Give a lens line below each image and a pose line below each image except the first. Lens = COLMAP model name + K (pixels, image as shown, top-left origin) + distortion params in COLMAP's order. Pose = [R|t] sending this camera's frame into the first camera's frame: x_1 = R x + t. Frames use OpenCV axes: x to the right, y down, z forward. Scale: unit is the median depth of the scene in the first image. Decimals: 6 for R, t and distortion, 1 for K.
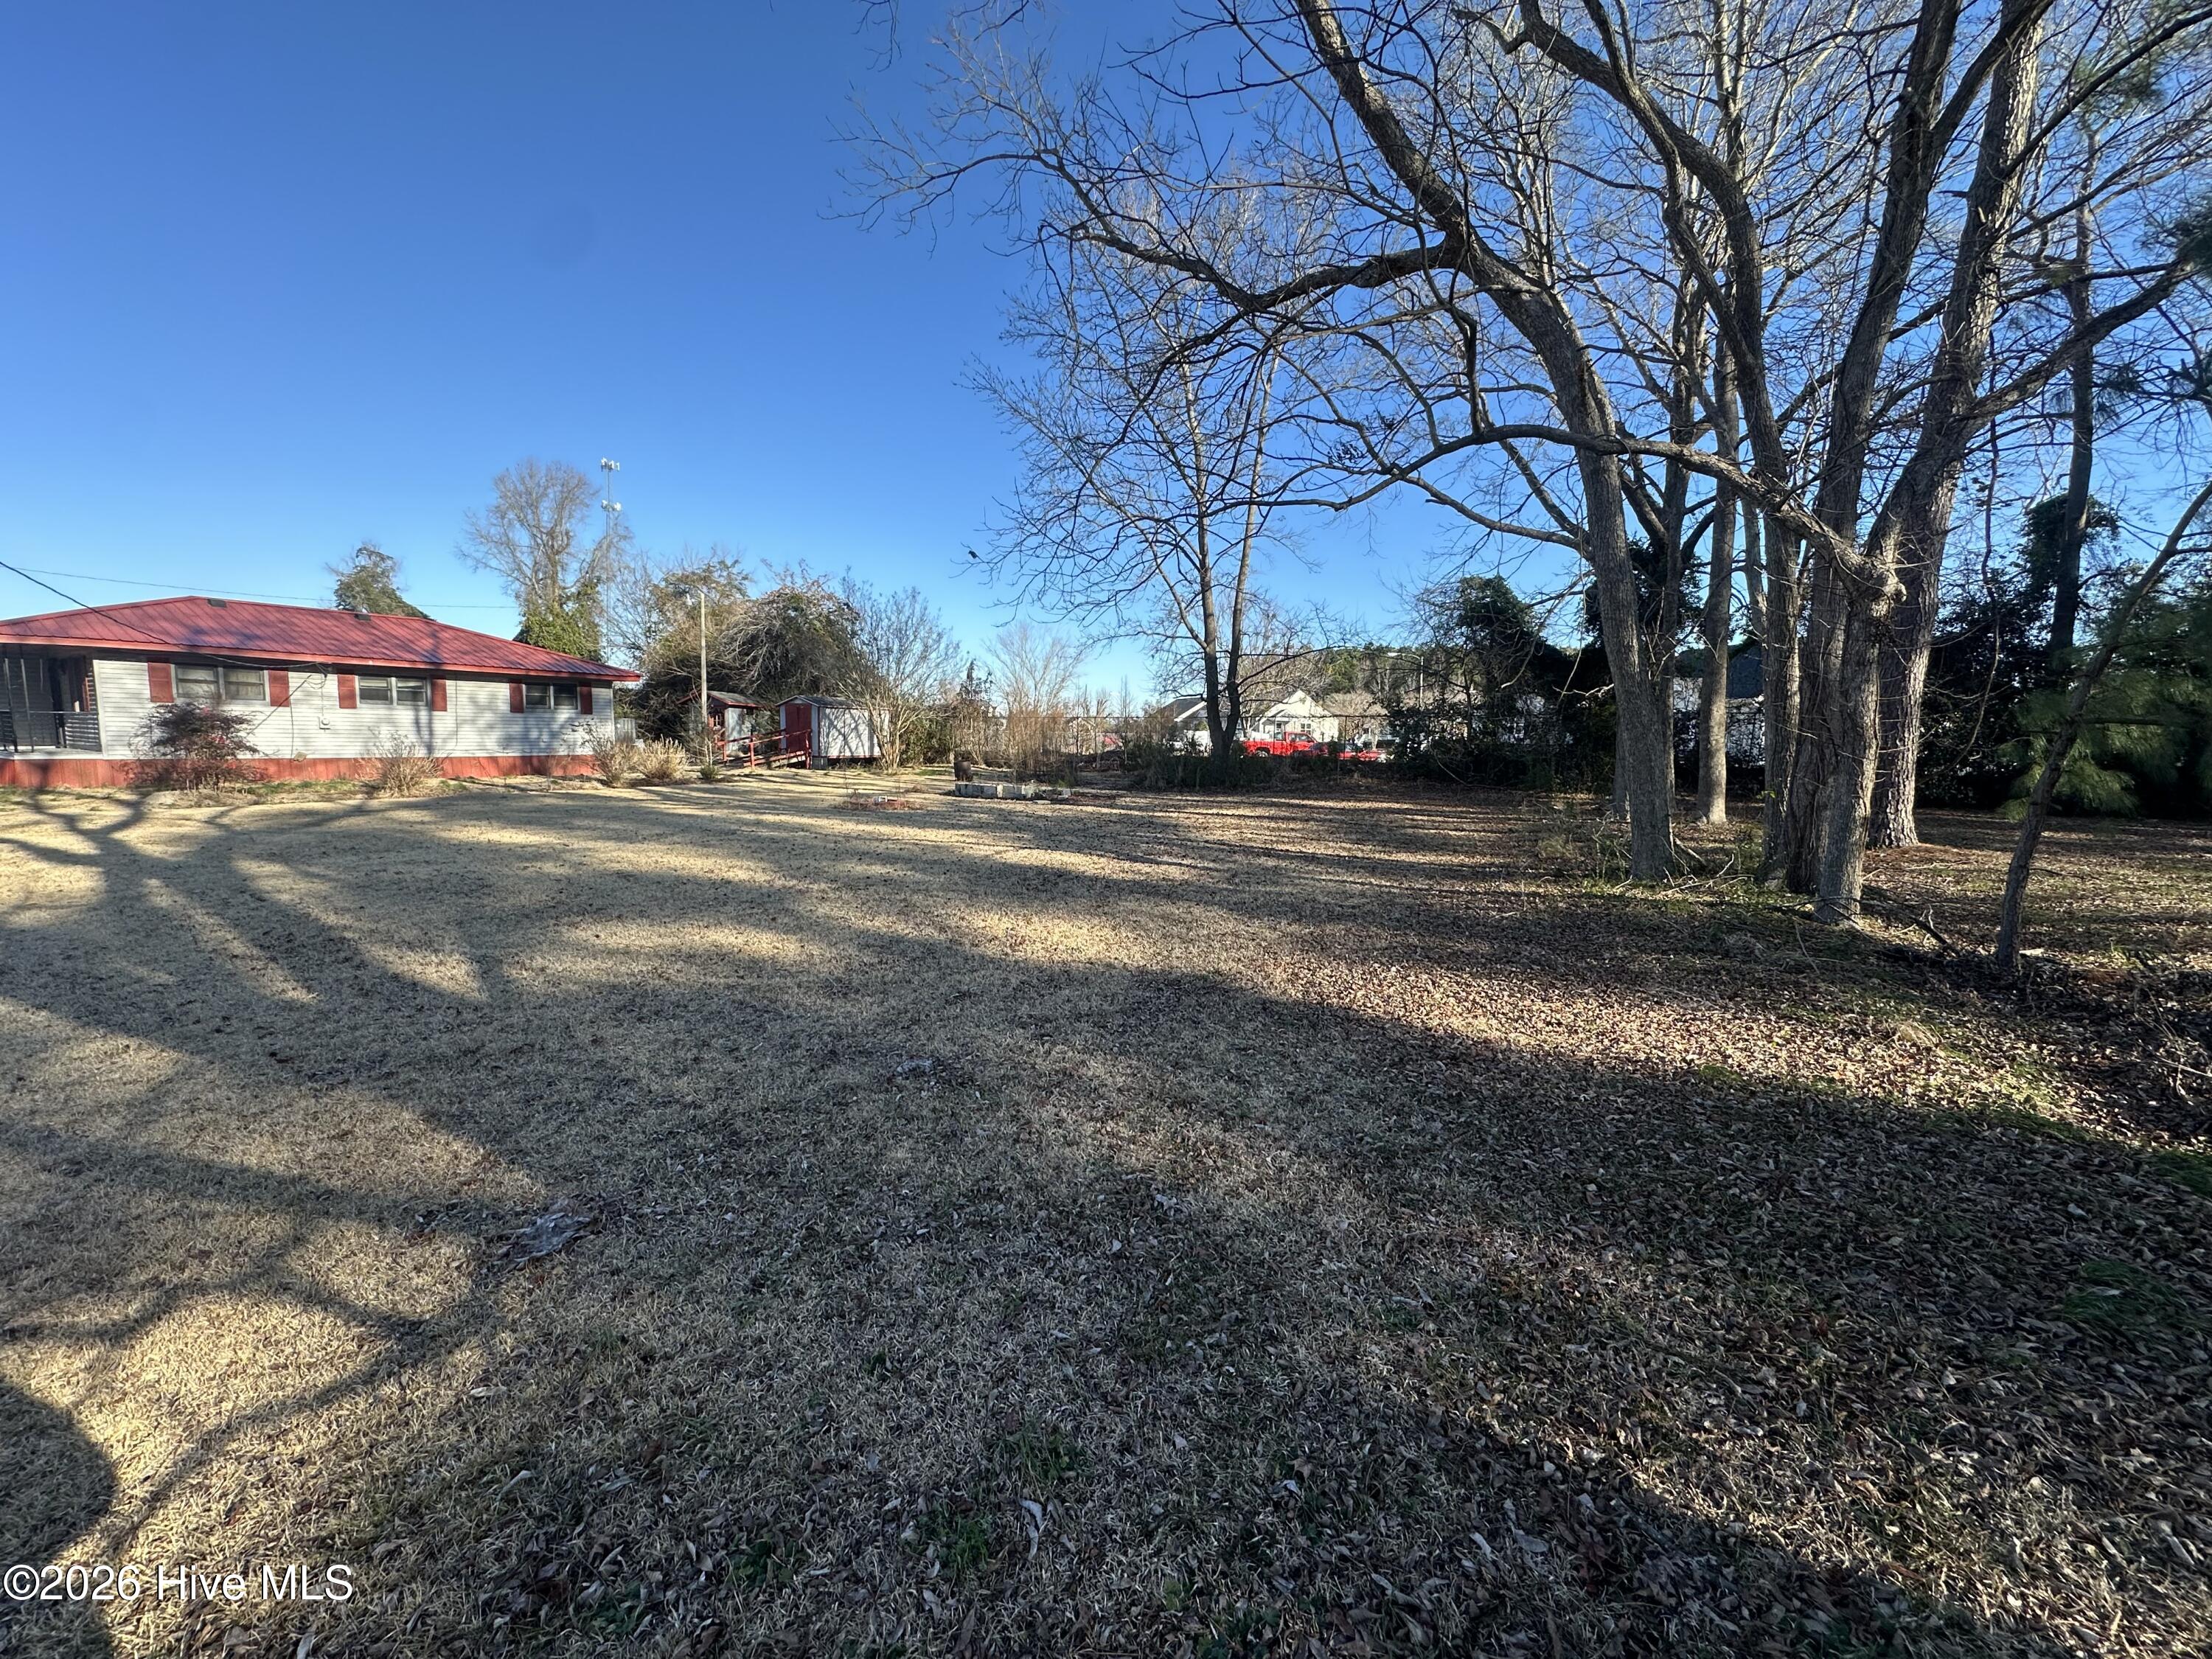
lens RADIAL K [[886.6, 0, 1114.7], [0, 886.6, 822.3], [0, 0, 1]] dist [0.000688, -0.000054]
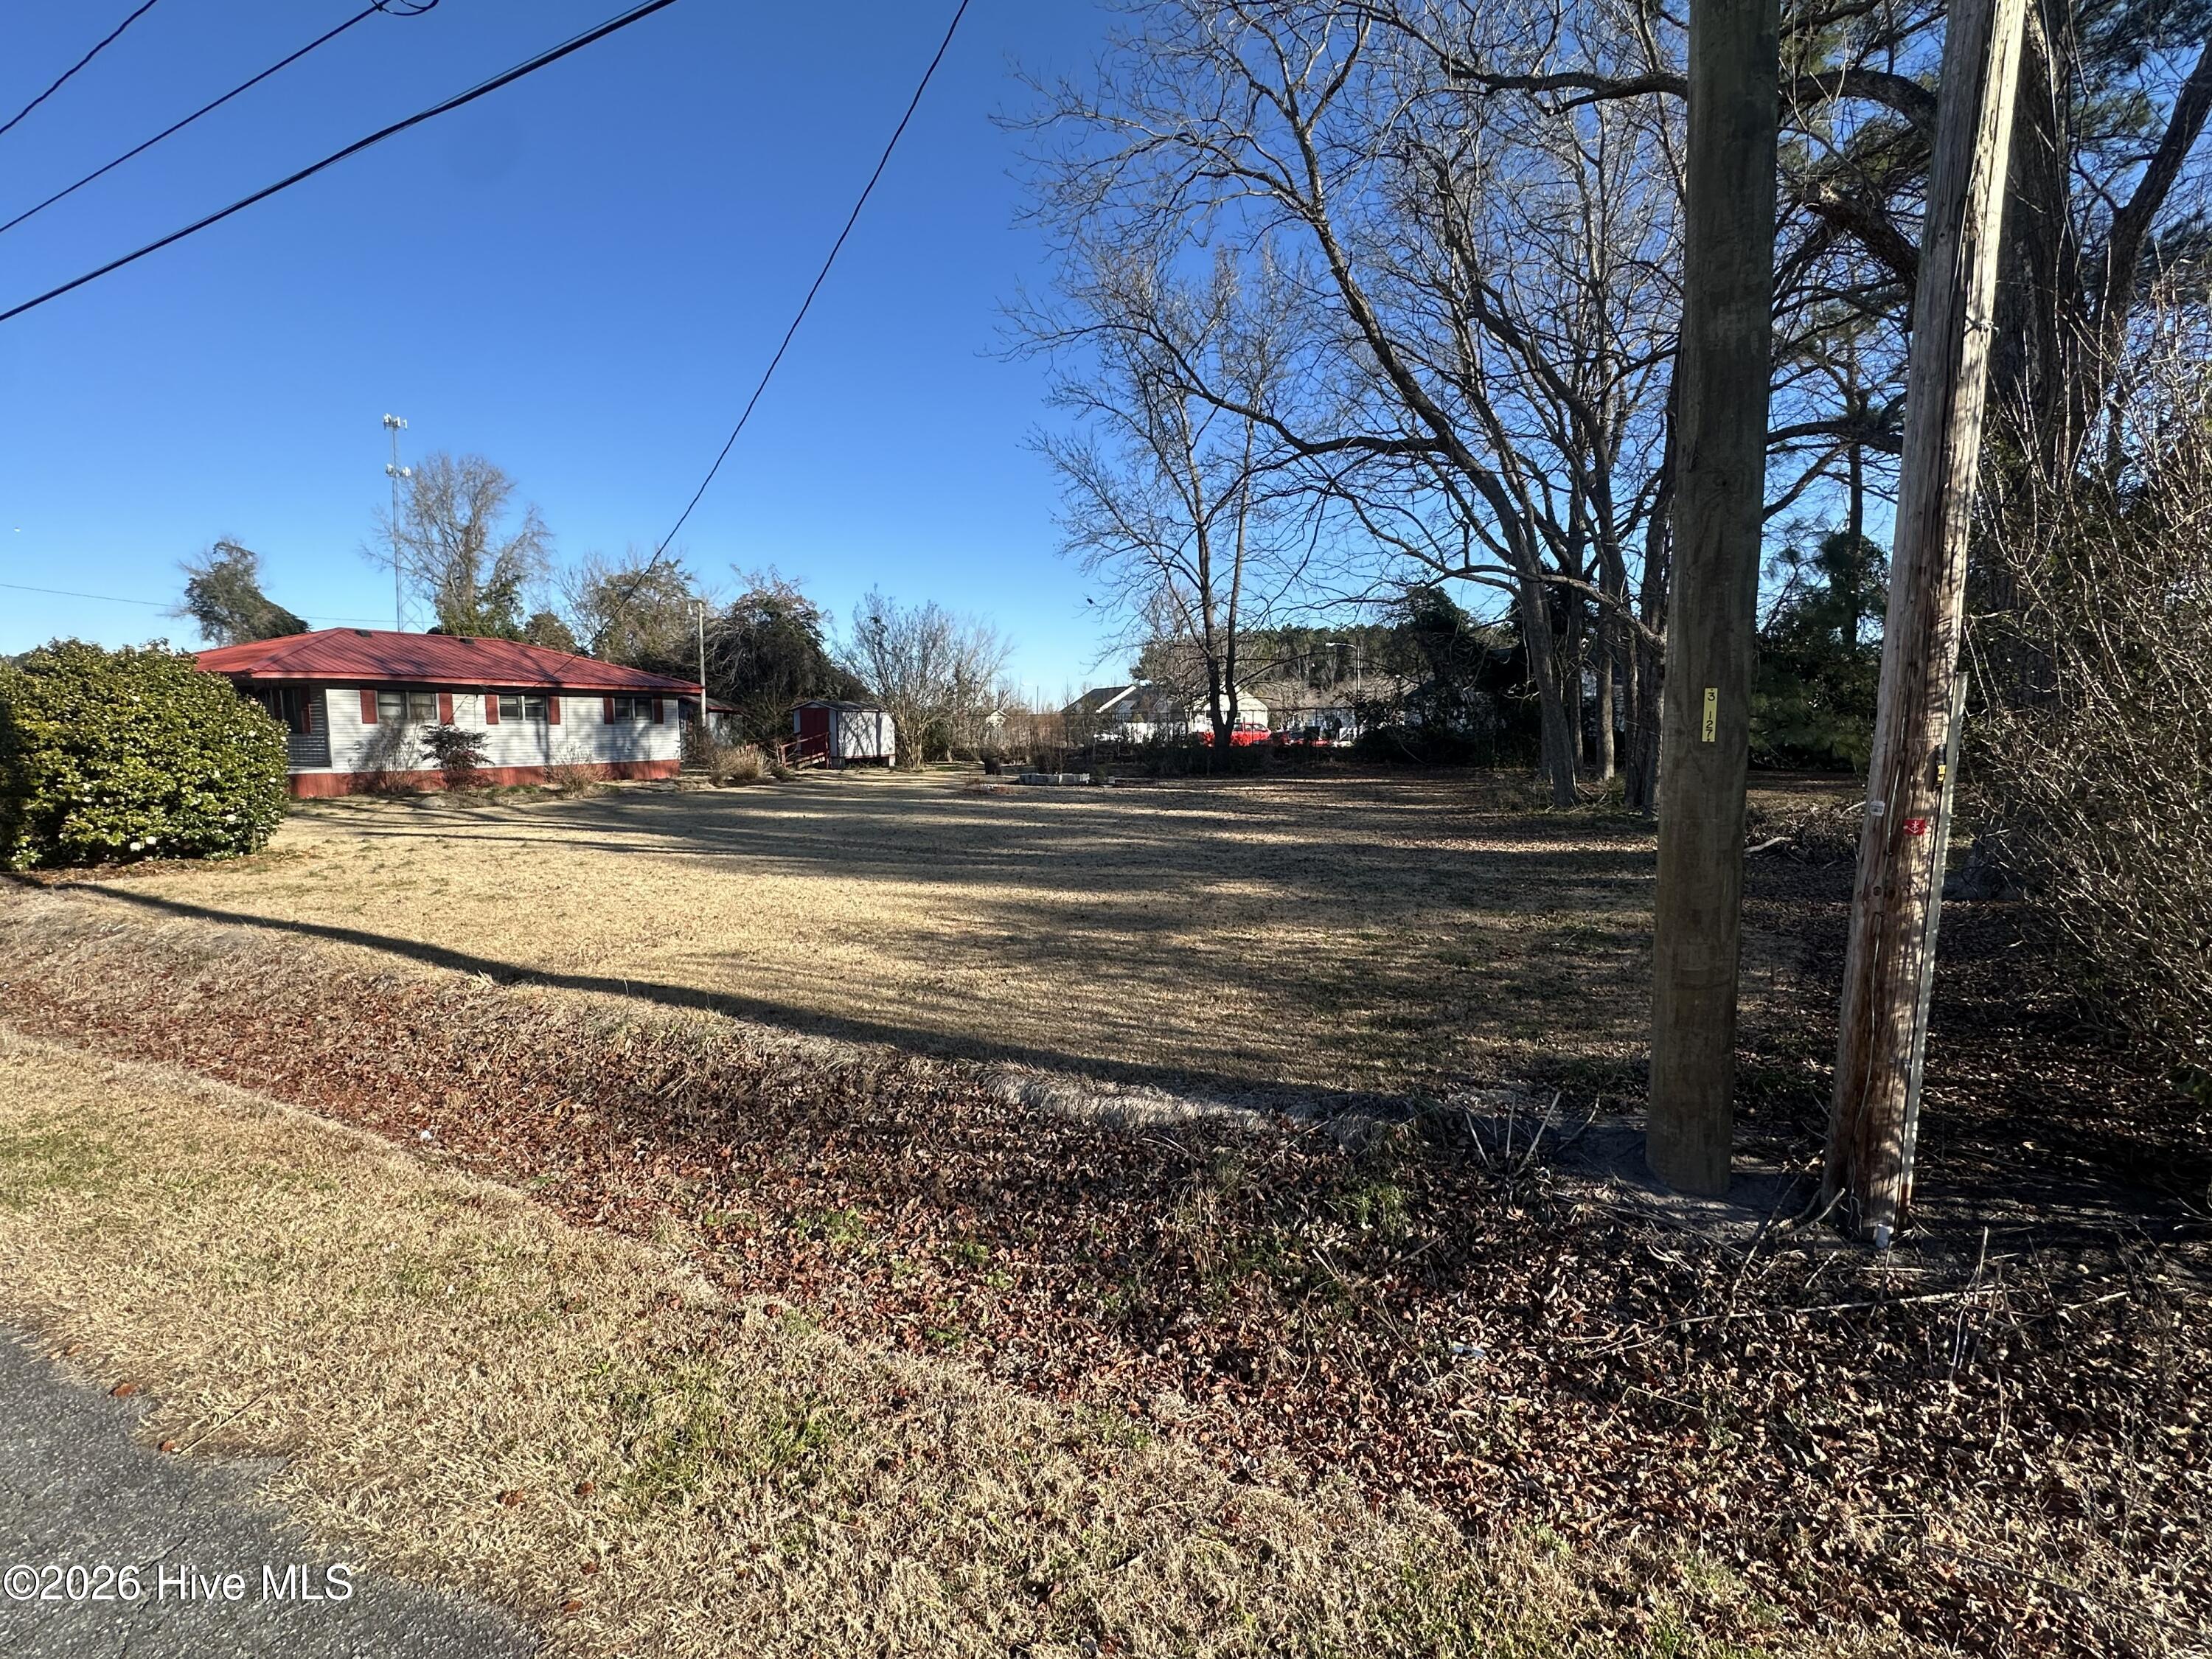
lens RADIAL K [[1028.9, 0, 1106.0], [0, 1028.9, 829.5], [0, 0, 1]] dist [0.001023, 0.000285]
pose [[0.992720, -0.035930, 0.114962, -0.194995], [0.035771, 0.999354, 0.003444, 0.025812], [-0.115012, 0.000693, 0.993364, -0.338358]]
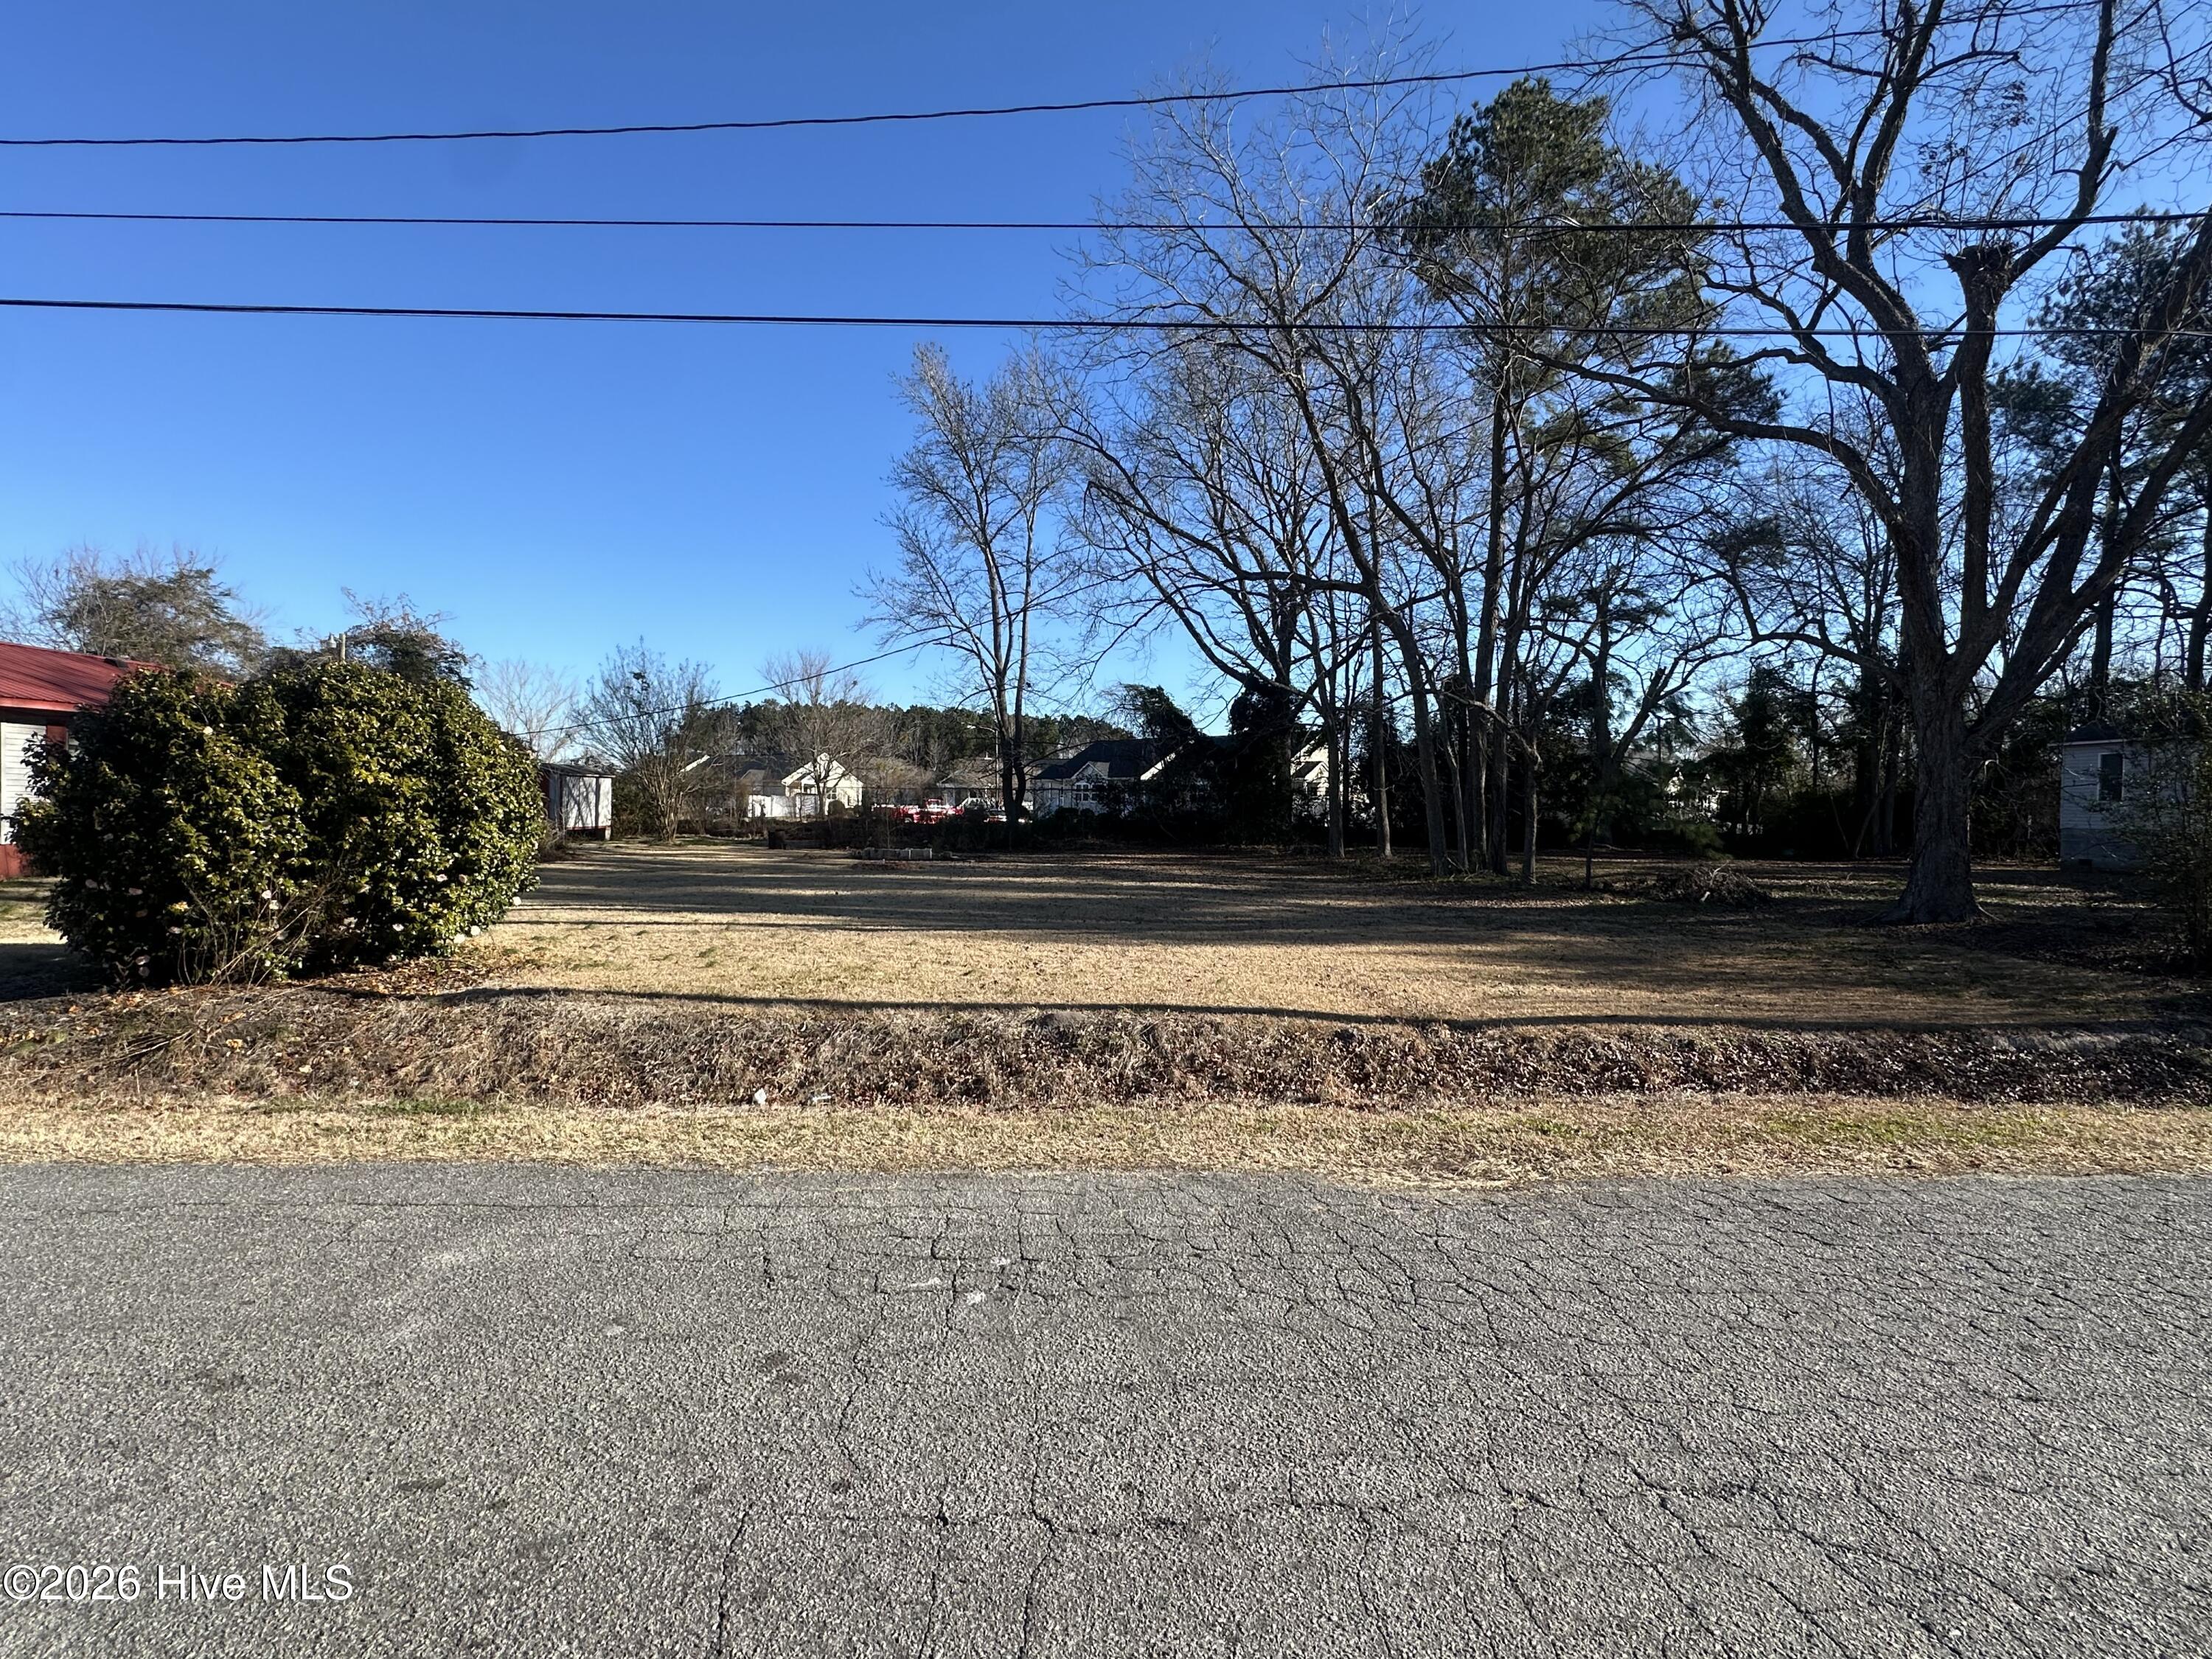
lens RADIAL K [[1028.9, 0, 1106.0], [0, 1028.9, 829.5], [0, 0, 1]] dist [0.001023, 0.000285]
pose [[0.821259, -0.016064, 0.570330, -0.591570], [0.052515, 0.997489, -0.047524, 0.010514], [-0.568134, 0.068980, 0.820040, -0.250946]]
